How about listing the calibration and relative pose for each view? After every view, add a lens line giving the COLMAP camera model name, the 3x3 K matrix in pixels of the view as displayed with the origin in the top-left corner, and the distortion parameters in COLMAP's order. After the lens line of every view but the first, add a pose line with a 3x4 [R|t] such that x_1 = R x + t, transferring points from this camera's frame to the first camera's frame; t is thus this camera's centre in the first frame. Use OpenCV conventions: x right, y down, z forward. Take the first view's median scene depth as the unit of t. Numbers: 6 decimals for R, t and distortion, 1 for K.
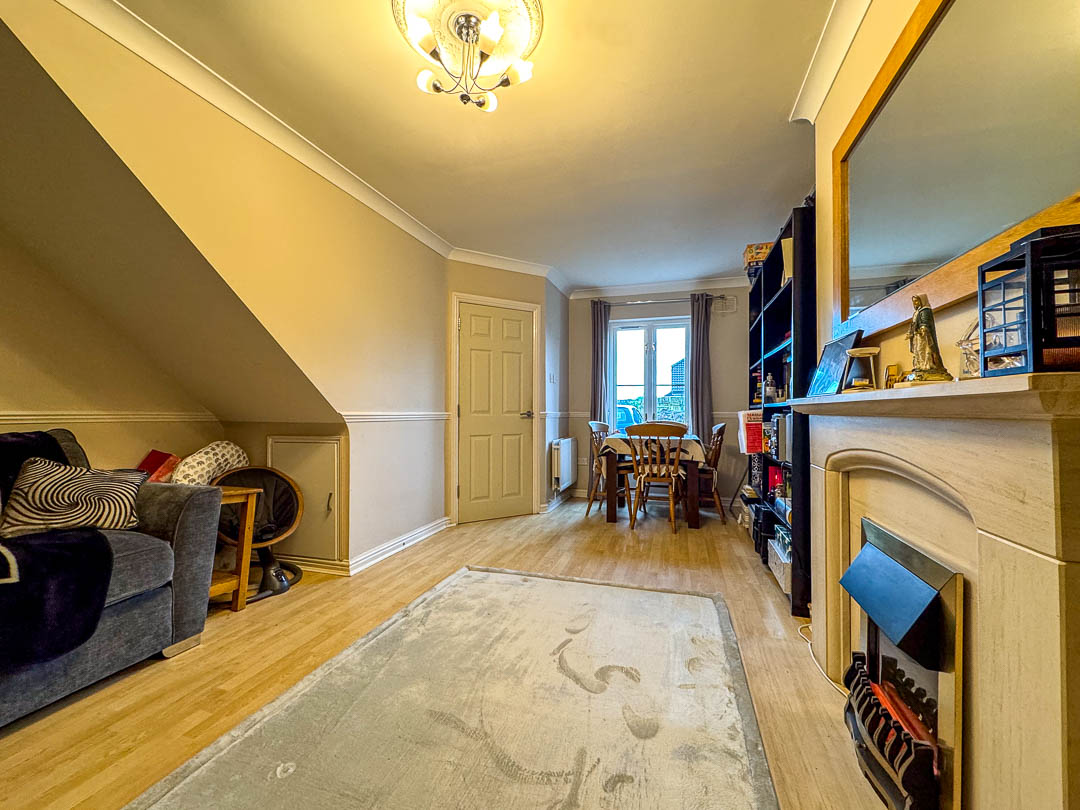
lens RADIAL K [[439.5, 0, 540.0], [0, 439.5, 405.0], [0, 0, 1]] dist [0.000041, -0.000083]
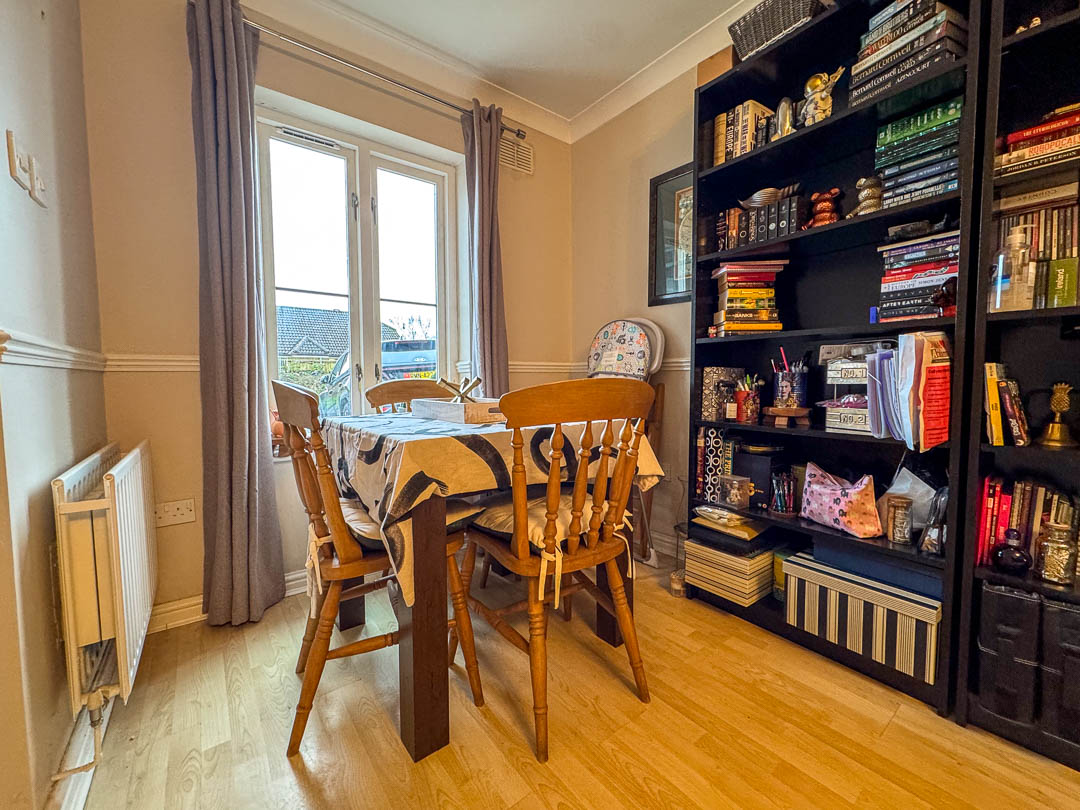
lens RADIAL K [[439.5, 0, 540.0], [0, 439.5, 405.0], [0, 0, 1]] dist [0.000041, -0.000083]
pose [[0.581240, -0.057494, 0.811699, -0.004461], [0.001929, 0.997595, 0.069280, 0.032637], [-0.813730, -0.038703, 0.579953, 0.701804]]
